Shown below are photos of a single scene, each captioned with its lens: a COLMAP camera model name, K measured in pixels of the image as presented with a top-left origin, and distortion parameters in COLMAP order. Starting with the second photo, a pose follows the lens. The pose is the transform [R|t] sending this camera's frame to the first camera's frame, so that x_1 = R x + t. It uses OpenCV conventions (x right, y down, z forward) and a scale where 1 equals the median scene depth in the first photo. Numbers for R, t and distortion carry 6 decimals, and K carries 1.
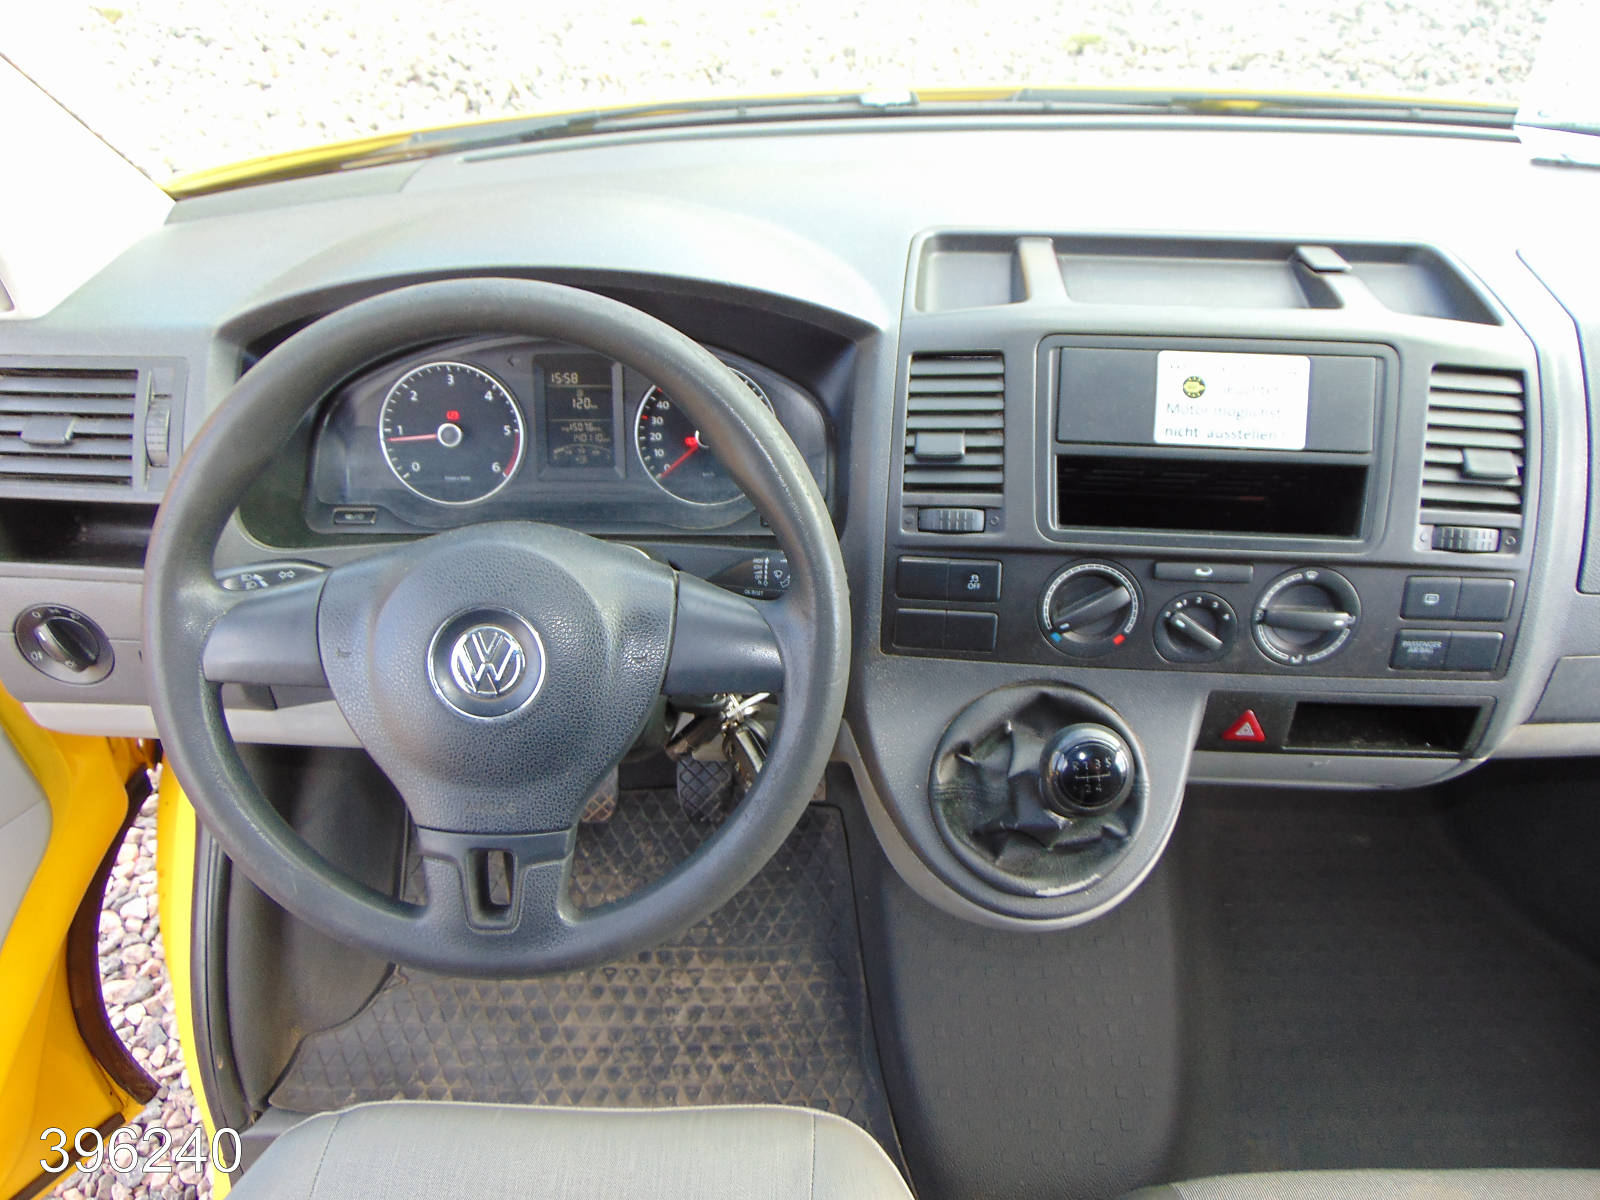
lens RADIAL K [[1164.2, 0, 785.5], [0, 1164.2, 605.8], [0, 0, 1]] dist [-0.042828, 0.049589]
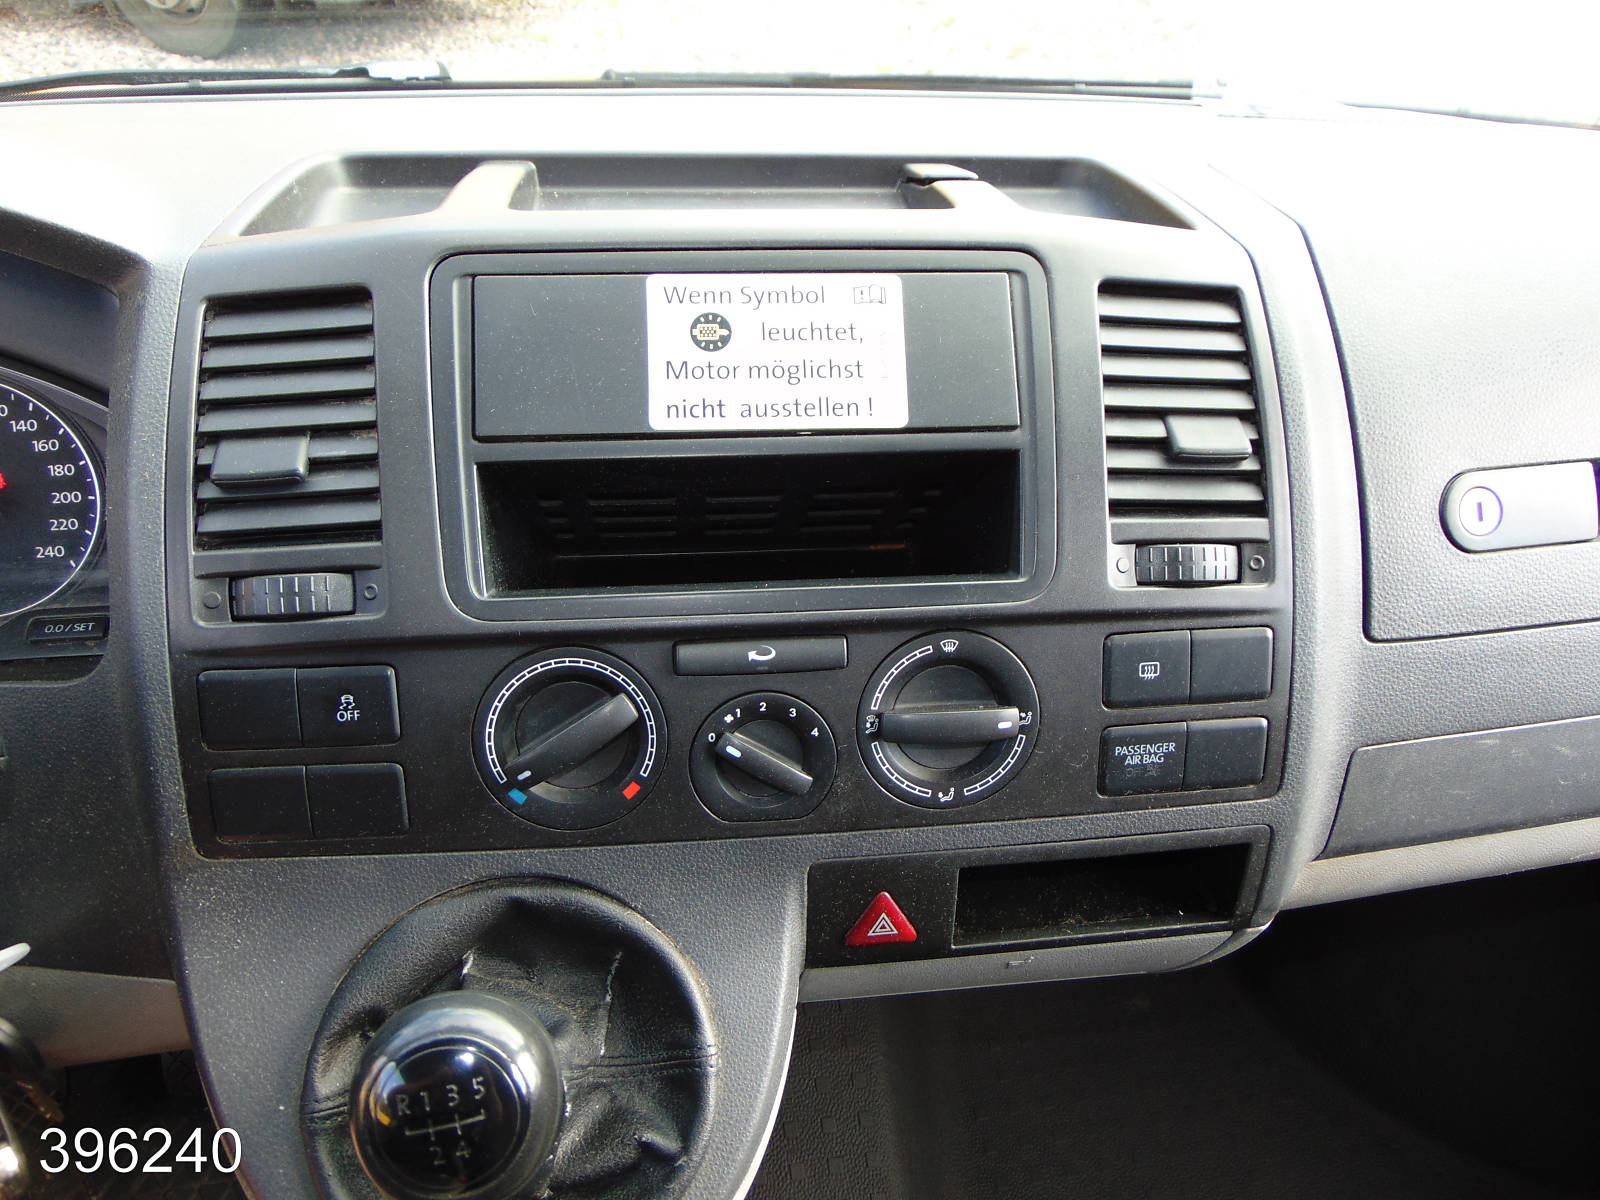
lens RADIAL K [[1164.2, 0, 793.0], [0, 1164.2, 602.6], [0, 0, 1]] dist [-0.042828, 0.049589]
pose [[0.981703, -0.068523, 0.177660, 0.273091], [0.090947, 0.988440, -0.121307, 0.014882], [-0.167294, 0.135246, 0.976587, 0.439369]]
